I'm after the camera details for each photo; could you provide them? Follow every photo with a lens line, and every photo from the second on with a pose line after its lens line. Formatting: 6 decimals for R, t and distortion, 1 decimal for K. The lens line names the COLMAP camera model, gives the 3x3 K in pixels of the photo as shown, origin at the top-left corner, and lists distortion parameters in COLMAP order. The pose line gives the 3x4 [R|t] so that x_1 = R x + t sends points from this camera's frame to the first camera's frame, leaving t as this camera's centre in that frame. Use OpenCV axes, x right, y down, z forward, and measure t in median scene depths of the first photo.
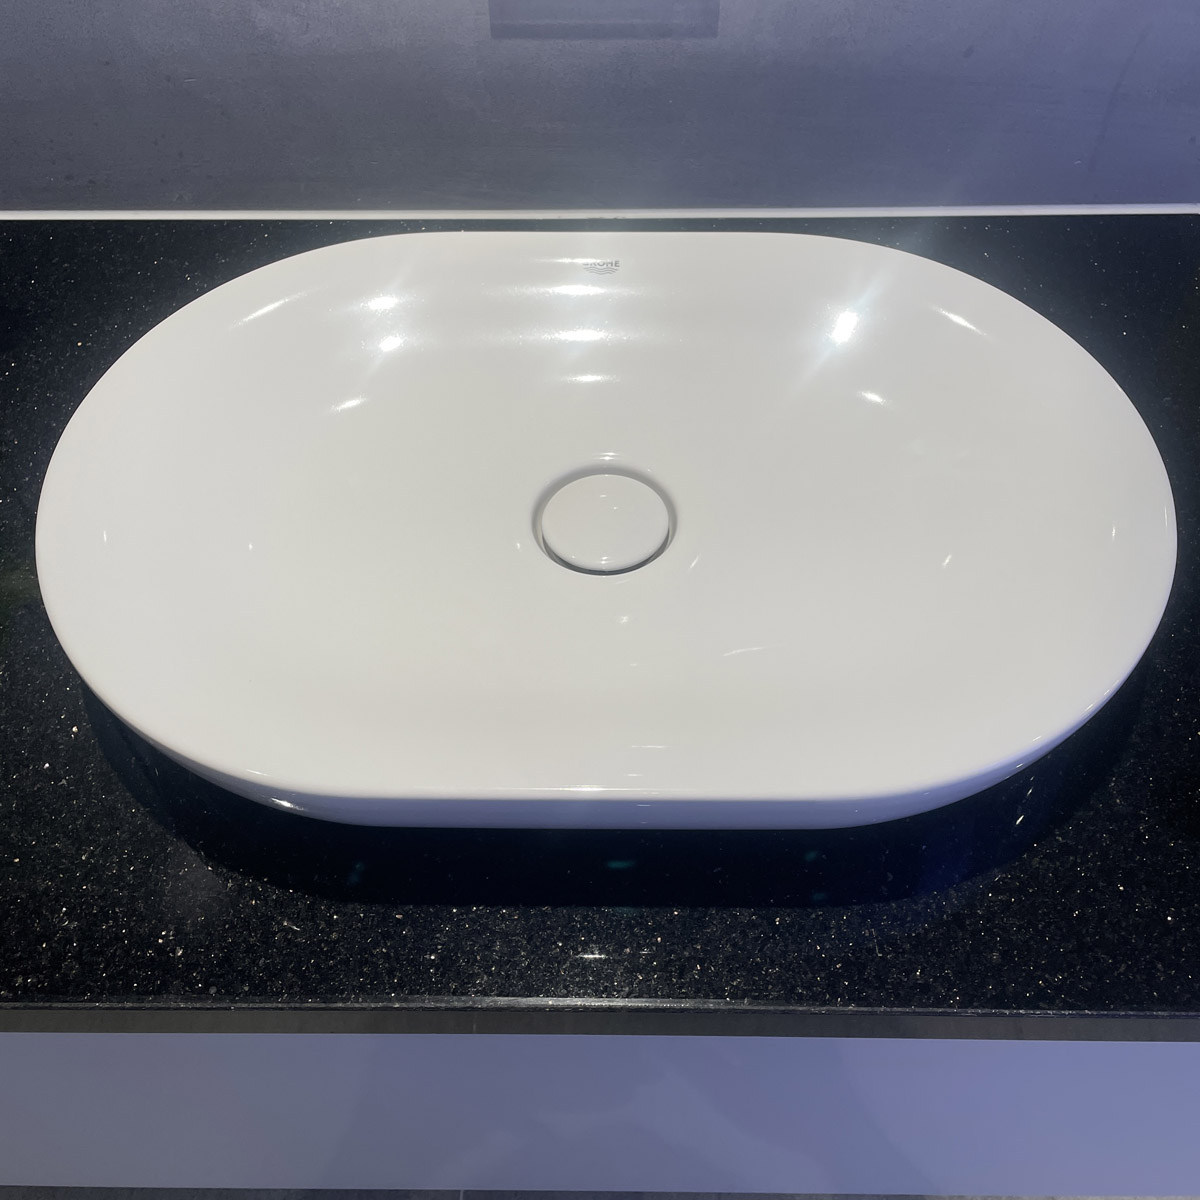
lens RADIAL K [[1198.0, 0, 601.4], [0, 1198.0, 599.6], [0, 0, 1]] dist [0.005116, 0.000000]
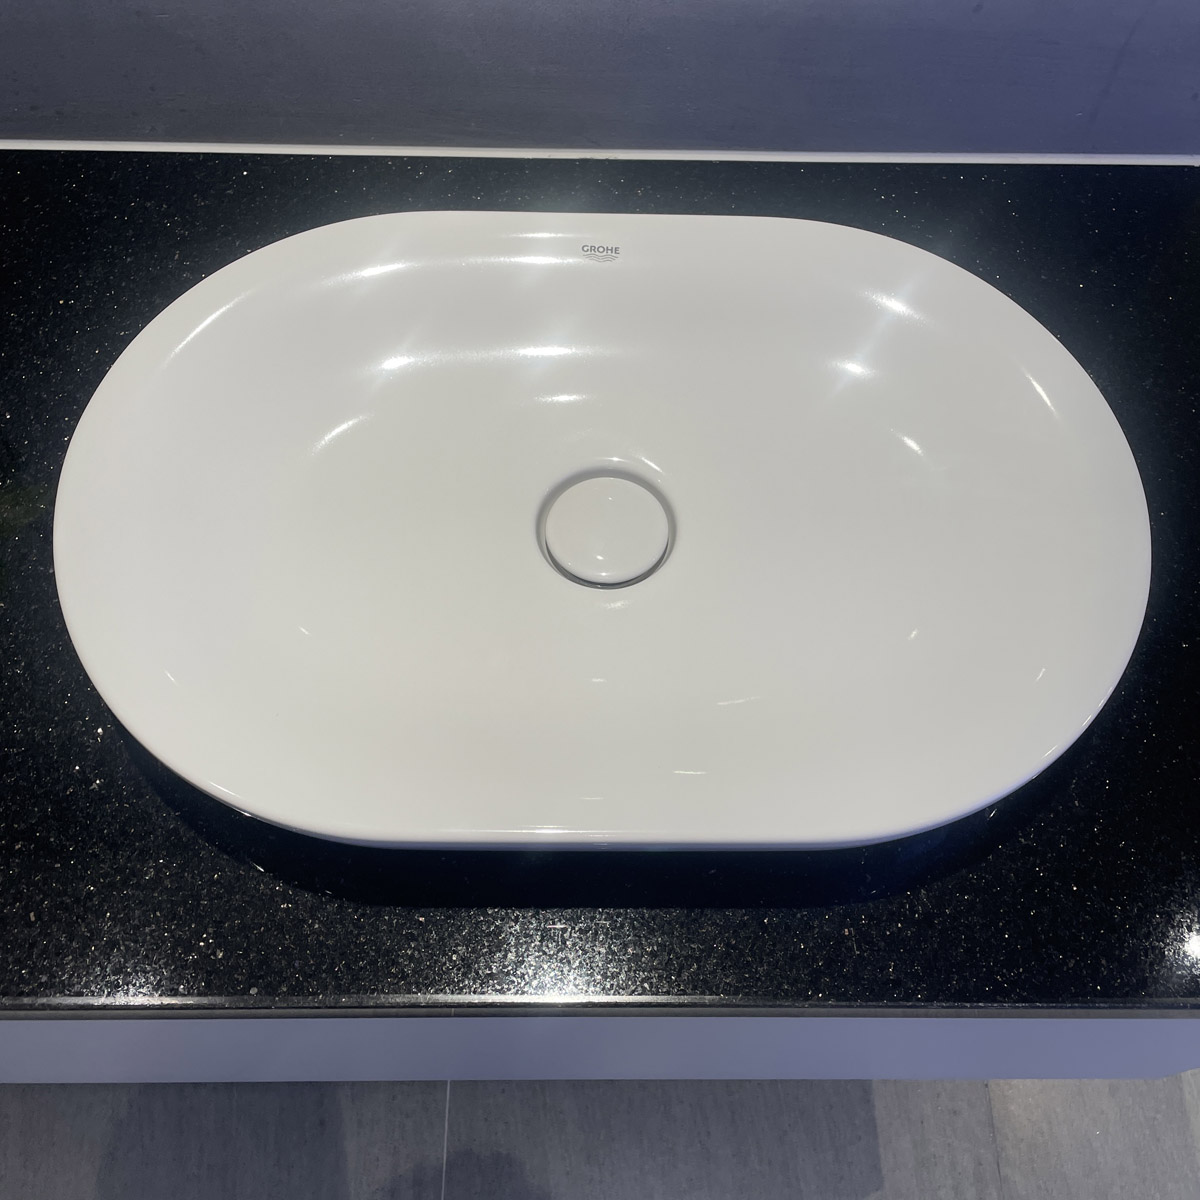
lens RADIAL K [[1198.0, 0, 599.7], [0, 1198.0, 593.2], [0, 0, 1]] dist [0.005116, 0.000000]
pose [[0.999186, 0.002348, 0.040260, -0.050648], [-0.009145, 0.985490, 0.169484, -0.211324], [-0.039278, -0.169715, 0.984710, -0.028998]]
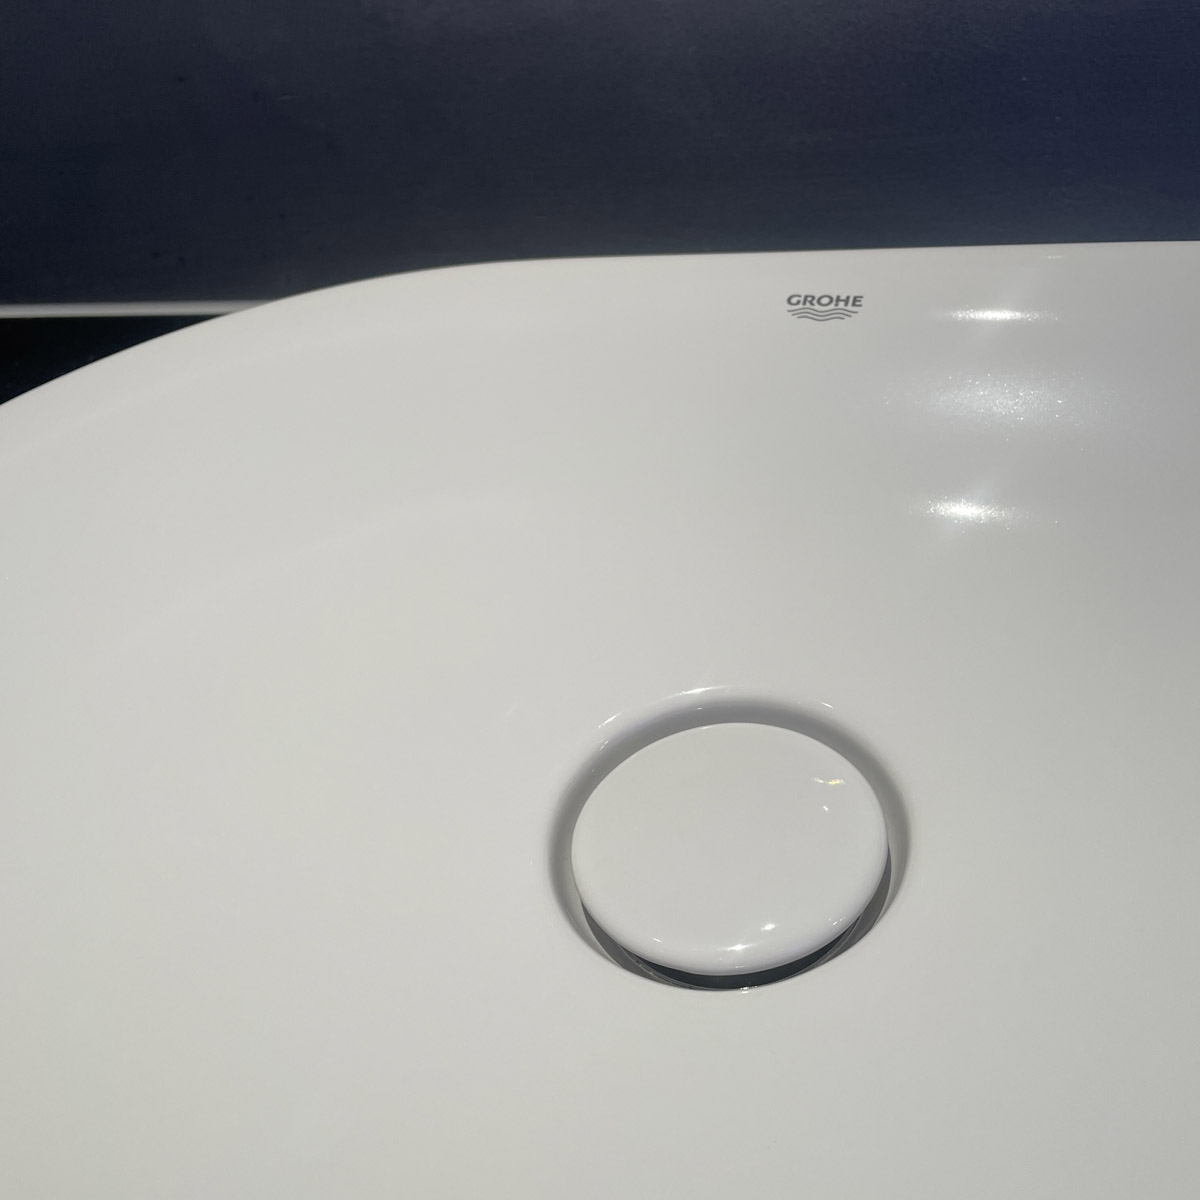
lens RADIAL K [[1198.0, 0, 627.9], [0, 1198.0, 585.3], [0, 0, 1]] dist [0.005116, 0.000000]
pose [[0.947627, 0.061528, -0.313396, 0.104364], [-0.125807, 0.973843, -0.189215, -0.083760], [0.293556, 0.218733, 0.930581, 0.690549]]
